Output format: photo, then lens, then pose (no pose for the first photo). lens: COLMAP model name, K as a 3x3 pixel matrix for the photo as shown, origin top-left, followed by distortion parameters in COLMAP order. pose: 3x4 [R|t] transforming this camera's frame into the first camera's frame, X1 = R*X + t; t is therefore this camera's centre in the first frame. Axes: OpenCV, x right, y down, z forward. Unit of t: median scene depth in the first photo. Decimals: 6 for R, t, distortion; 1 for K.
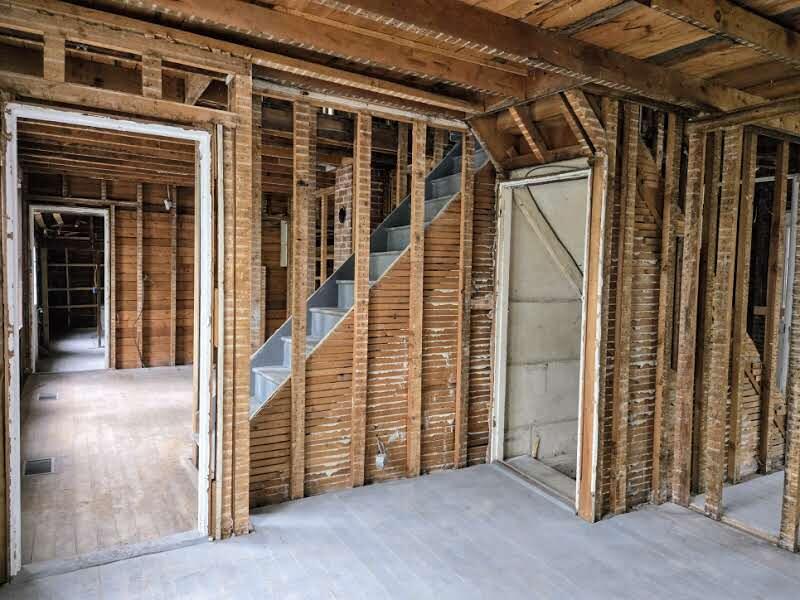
lens RADIAL K [[540.4, 0, 398.7], [0, 540.4, 300.3], [0, 0, 1]] dist [0.027696, -0.008887]
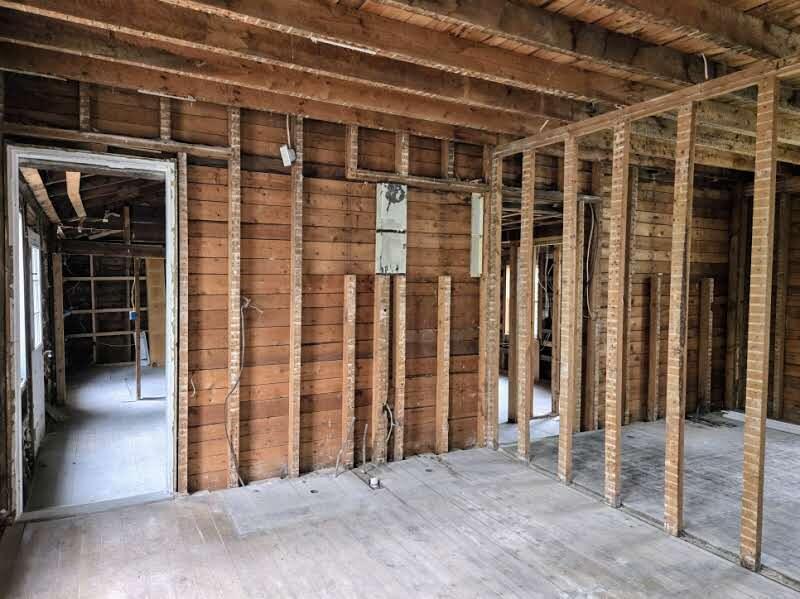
lens RADIAL K [[540.4, 0, 402.5], [0, 540.4, 299.6], [0, 0, 1]] dist [0.027696, -0.008887]
pose [[0.999469, -0.012465, -0.030095, -0.307346], [0.011870, 0.999732, -0.019885, -0.032672], [0.030335, 0.019517, 0.999349, 0.510181]]
